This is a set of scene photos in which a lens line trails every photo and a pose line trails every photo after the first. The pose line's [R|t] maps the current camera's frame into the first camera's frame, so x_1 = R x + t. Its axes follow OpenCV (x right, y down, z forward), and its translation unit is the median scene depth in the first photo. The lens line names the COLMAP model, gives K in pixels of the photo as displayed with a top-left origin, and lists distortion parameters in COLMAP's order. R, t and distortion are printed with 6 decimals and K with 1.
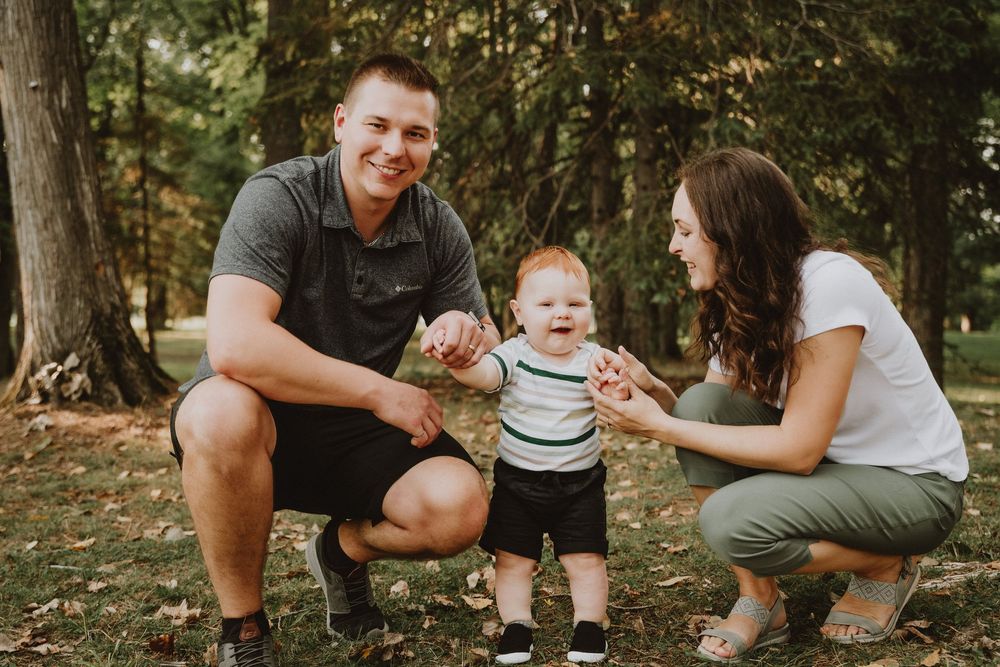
lens RADIAL K [[1341.4, 0, 500.0], [0, 1341.4, 333.5], [0, 0, 1]] dist [0.080632, 0.065918]
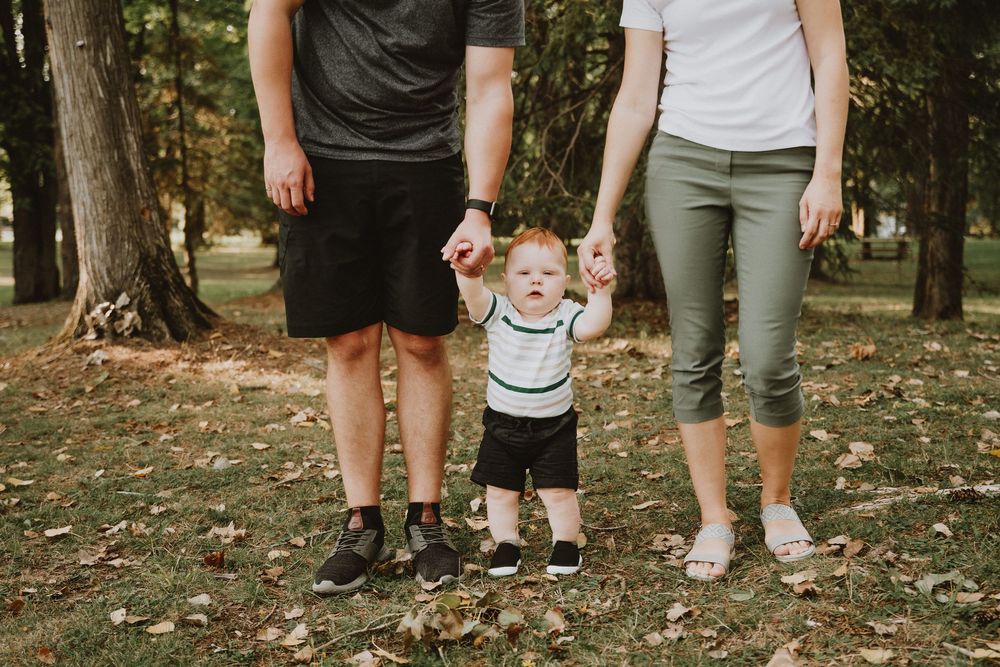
lens RADIAL K [[1341.4, 0, 500.0], [0, 1341.4, 333.5], [0, 0, 1]] dist [0.080632, 0.065918]
pose [[0.999581, -0.007482, -0.027964, 0.021949], [0.009329, 0.997744, 0.066489, -0.026970], [0.027403, -0.066722, 0.997395, -0.098281]]
